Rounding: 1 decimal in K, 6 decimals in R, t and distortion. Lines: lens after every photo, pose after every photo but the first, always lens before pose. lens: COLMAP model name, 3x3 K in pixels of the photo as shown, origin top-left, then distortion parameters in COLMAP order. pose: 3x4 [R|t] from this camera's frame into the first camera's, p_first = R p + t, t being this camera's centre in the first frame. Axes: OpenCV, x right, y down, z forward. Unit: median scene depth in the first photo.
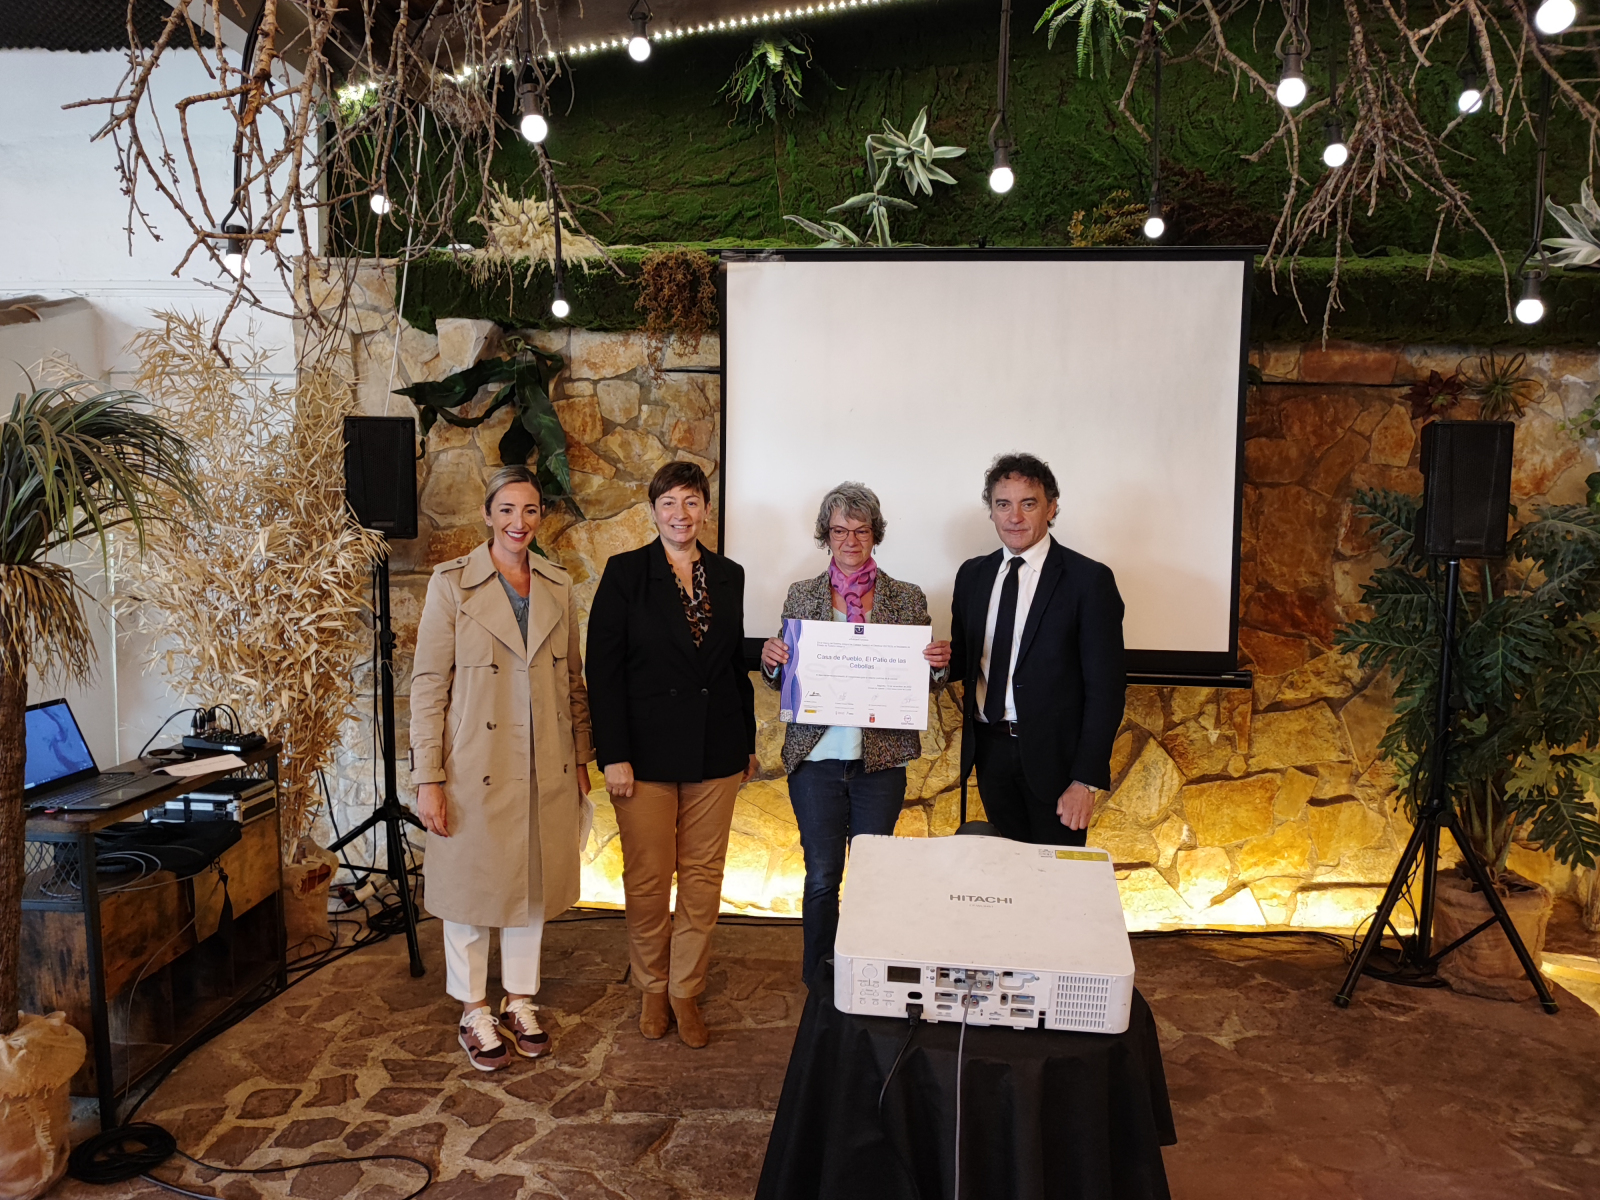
lens RADIAL K [[1176.8, 0, 798.5], [0, 1176.8, 598.1], [0, 0, 1]] dist [0.012187, -0.057794]
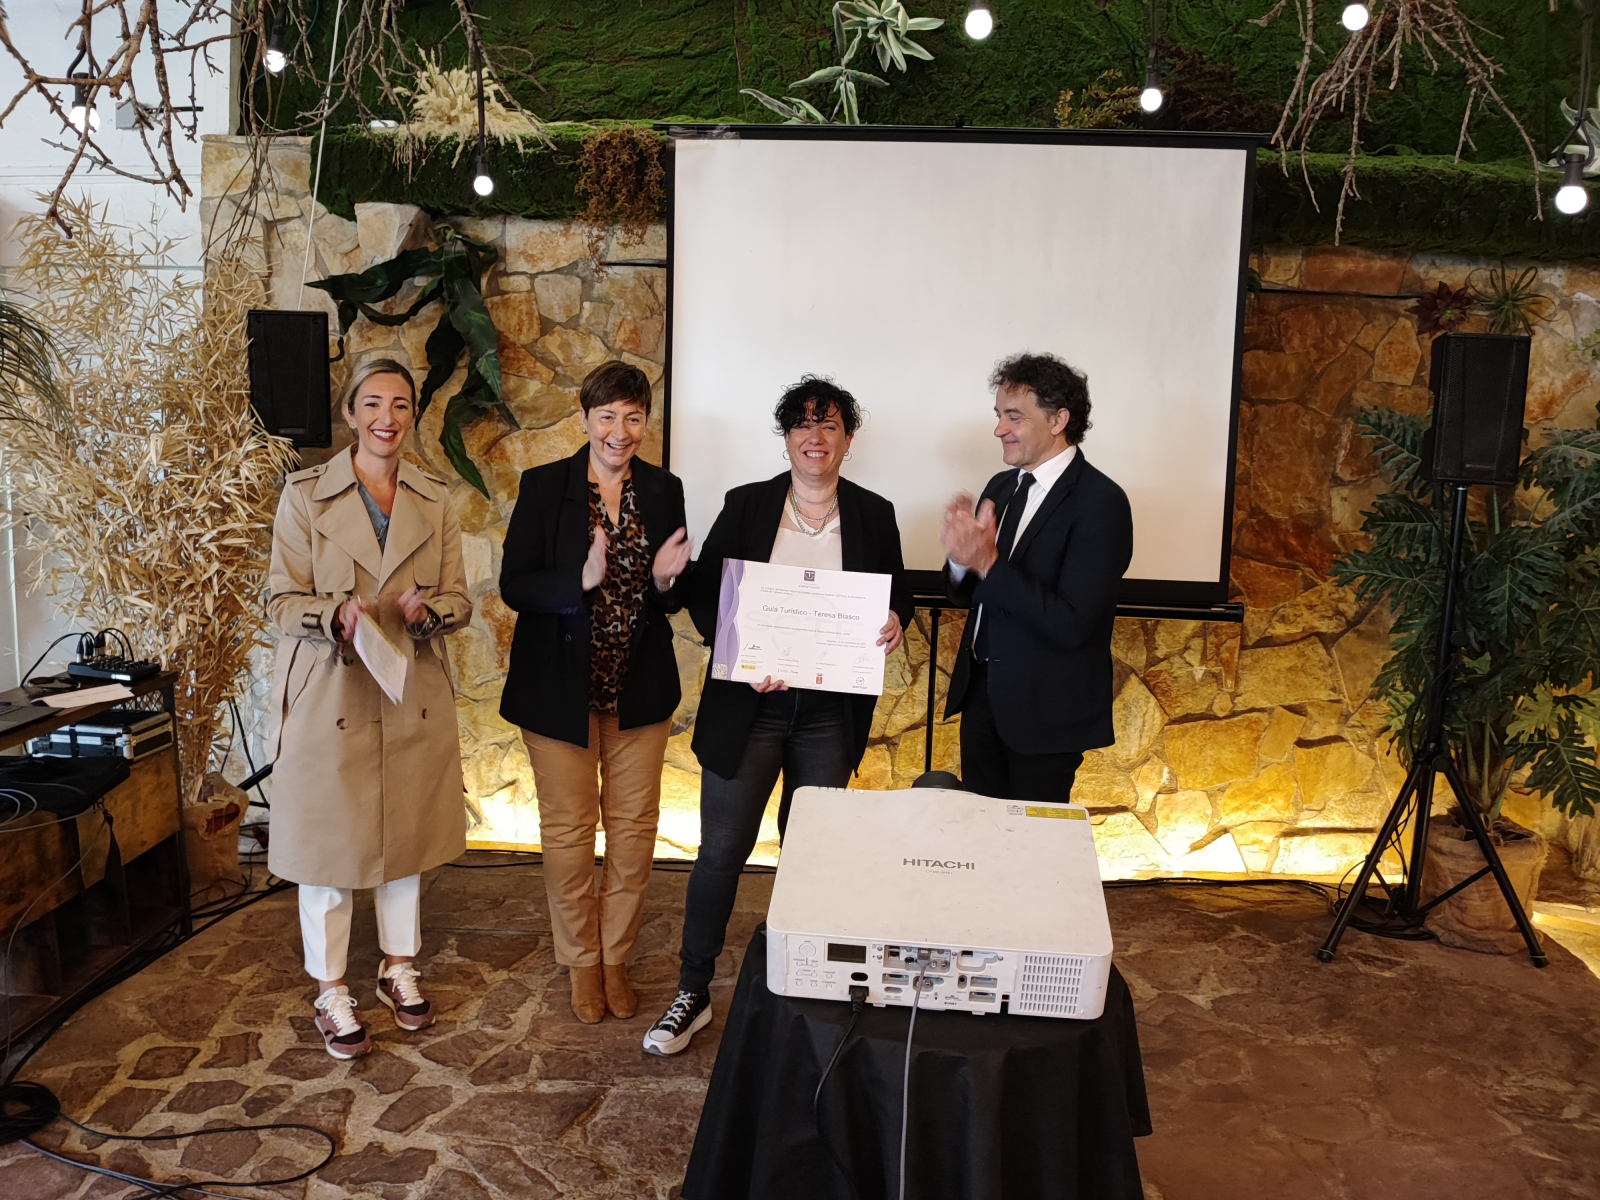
lens RADIAL K [[1211.4, 0, 802.7], [0, 1211.4, 591.9], [0, 0, 1]] dist [-0.021799, -0.067009]
pose [[0.999600, 0.010410, 0.026297, 0.014347], [-0.011897, 0.998300, 0.057052, 0.002816], [-0.025659, -0.057342, 0.998025, 0.061779]]
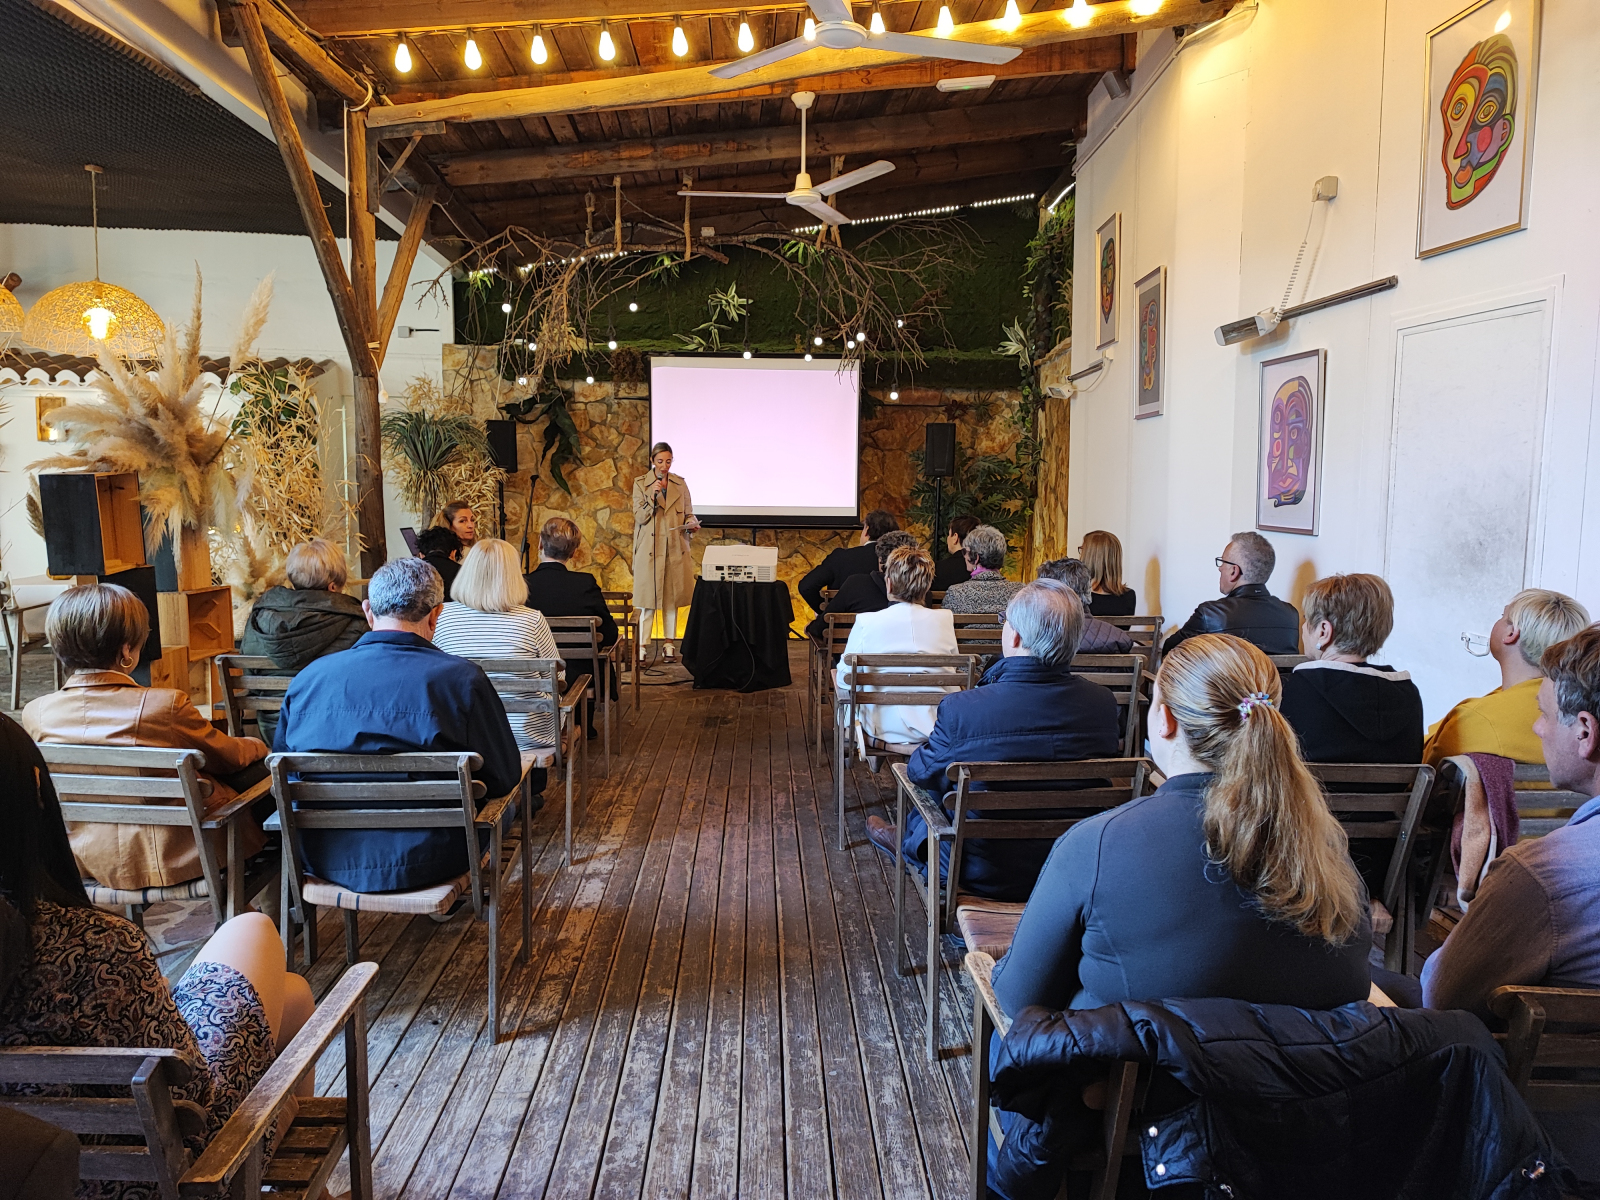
lens RADIAL K [[1247.3, 0, 796.9], [0, 1247.3, 597.7], [0, 0, 1]] dist [0.045671, -0.006956]
pose [[0.993066, -0.016669, 0.116372, -0.065754], [0.015715, 0.999835, 0.009109, 0.176468], [-0.116504, -0.007217, 0.993164, -1.474460]]
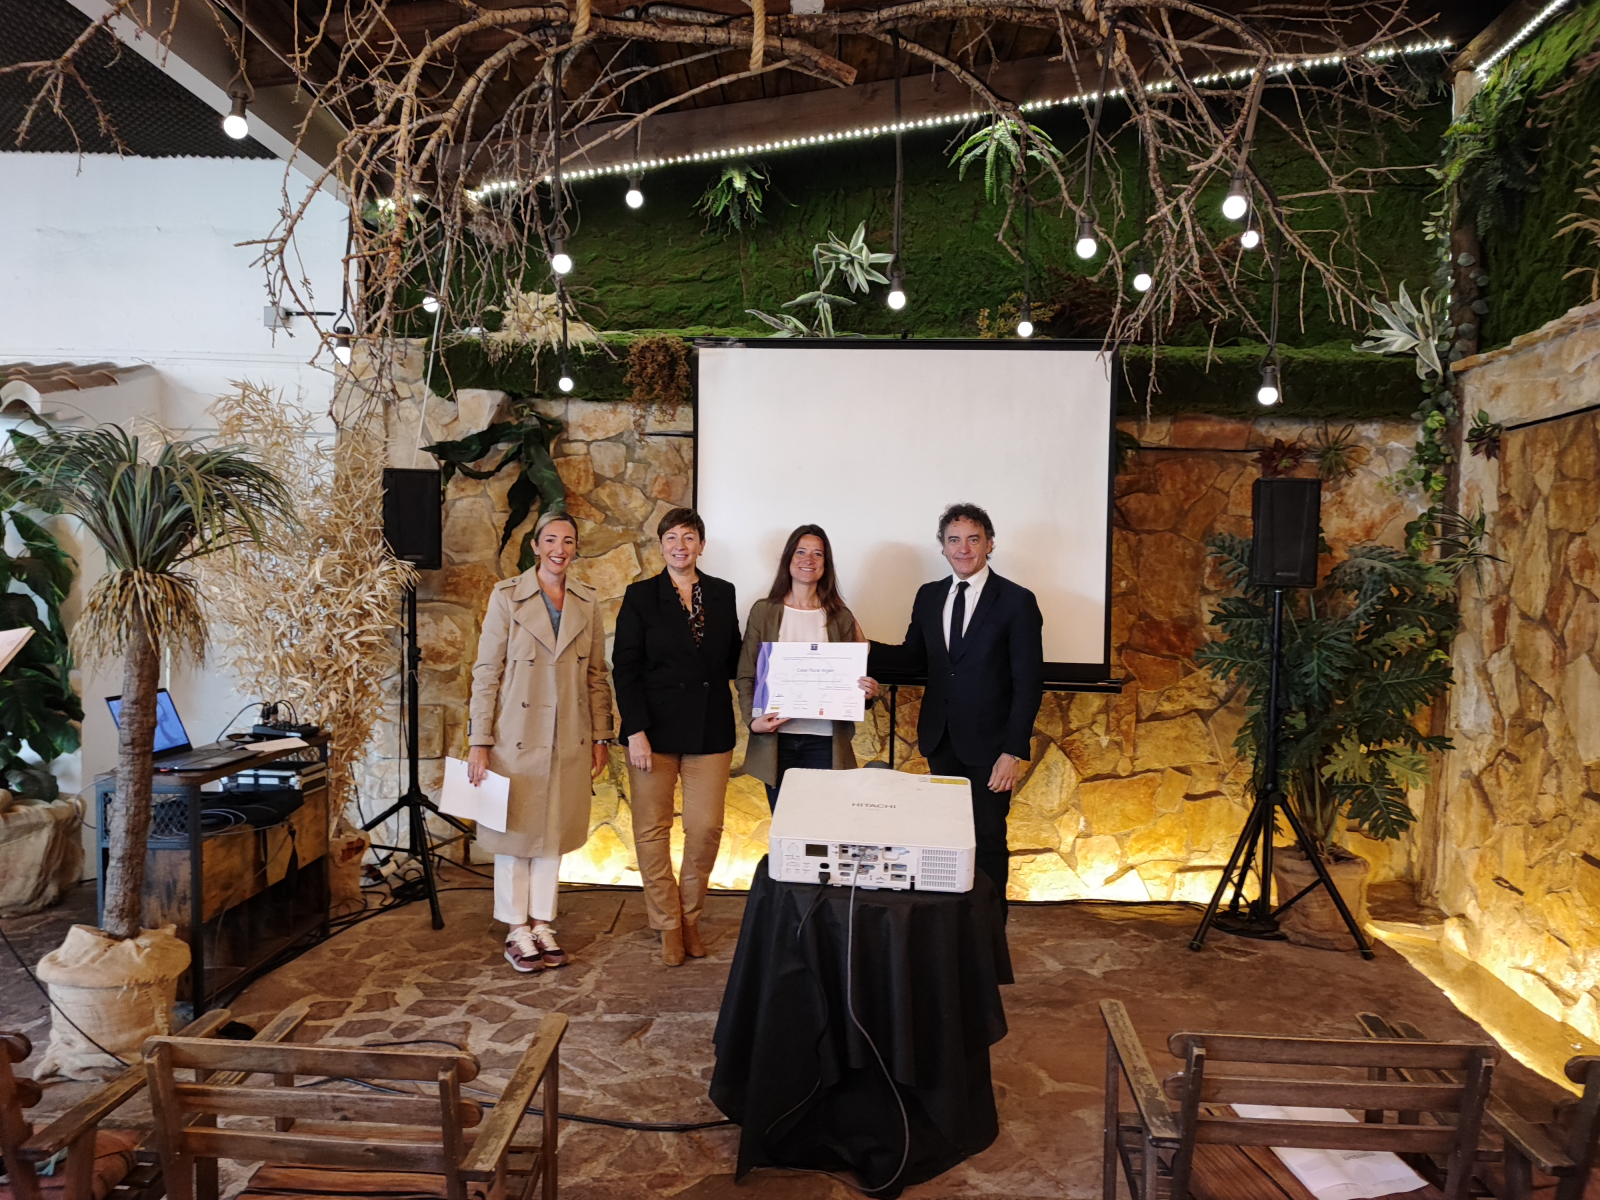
lens RADIAL K [[1181.4, 0, 789.6], [0, 1181.4, 597.9], [0, 0, 1]] dist [0.005468, 0.001091]
pose [[0.999844, 0.006220, 0.016523, 0.013961], [-0.005324, 0.998541, -0.053734, 0.040687], [-0.016833, 0.053637, 0.998419, -0.211942]]
